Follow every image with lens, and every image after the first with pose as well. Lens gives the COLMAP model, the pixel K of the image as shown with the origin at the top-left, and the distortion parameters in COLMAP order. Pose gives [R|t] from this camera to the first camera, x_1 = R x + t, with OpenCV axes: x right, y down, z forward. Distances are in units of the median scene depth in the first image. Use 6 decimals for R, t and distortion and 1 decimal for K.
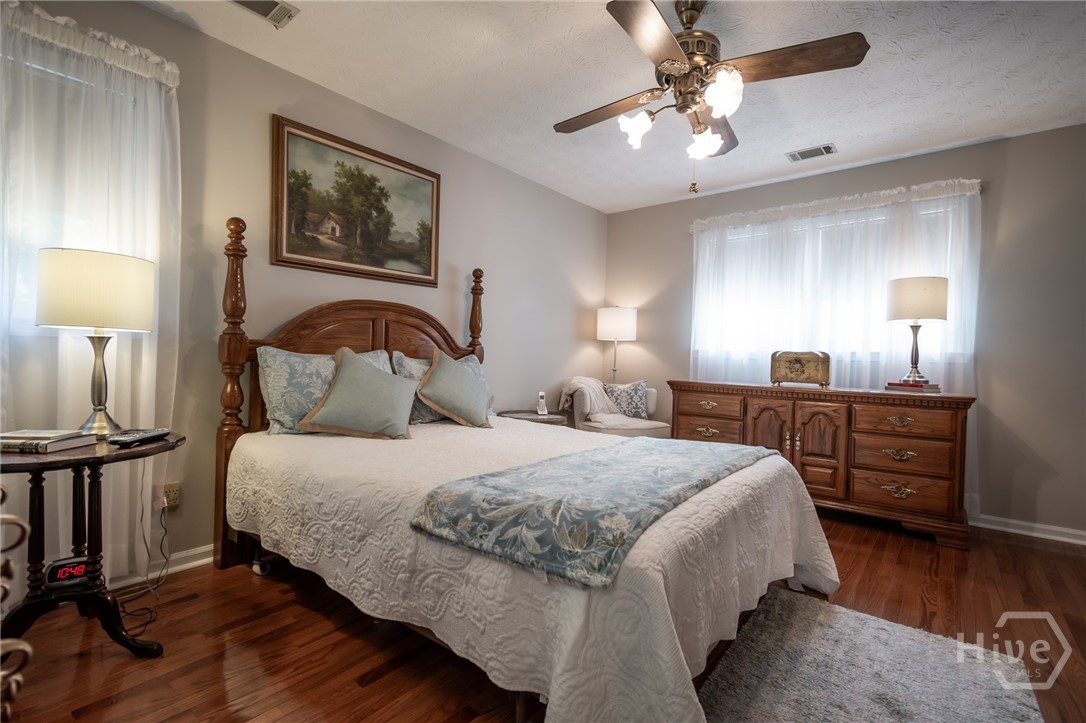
lens RADIAL K [[478.2, 0, 543.0], [0, 478.2, 361.5], [0, 0, 1]] dist [0.010477, -0.005667]
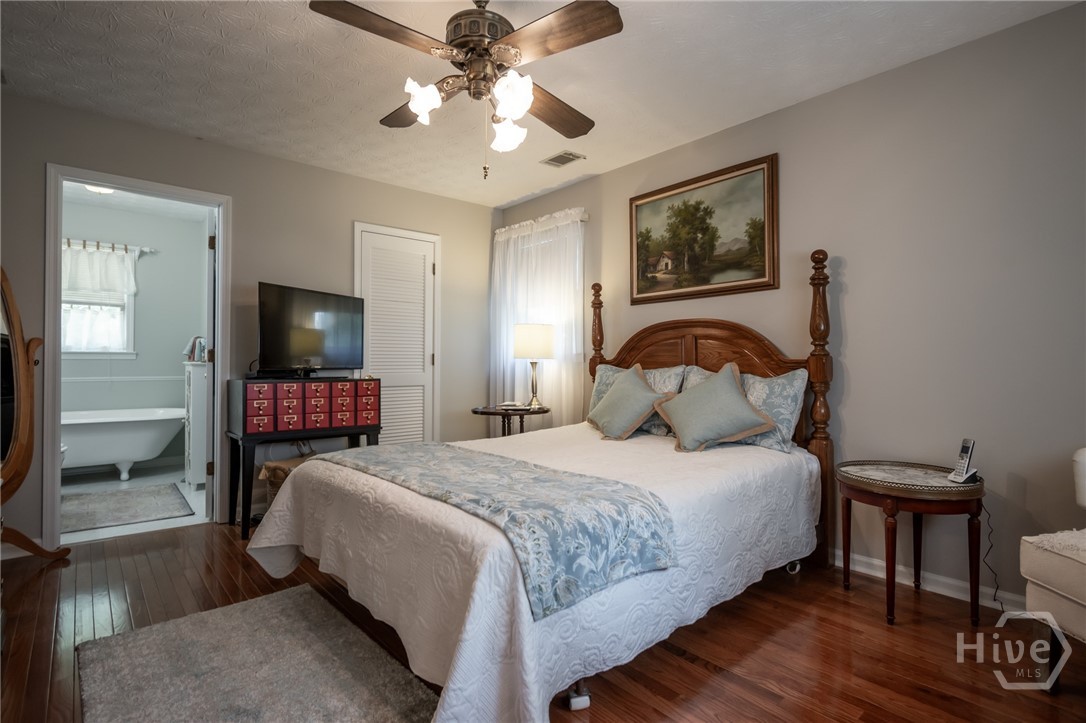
lens RADIAL K [[573.0, 0, 543.0], [0, 573.0, 361.5], [0, 0, 1]] dist [-0.001078, -0.000155]
pose [[-0.179685, -0.047246, -0.982589, 0.984896], [-0.037126, 0.998460, -0.041220, 0.031334], [0.983023, 0.029073, -0.181163, 0.956880]]
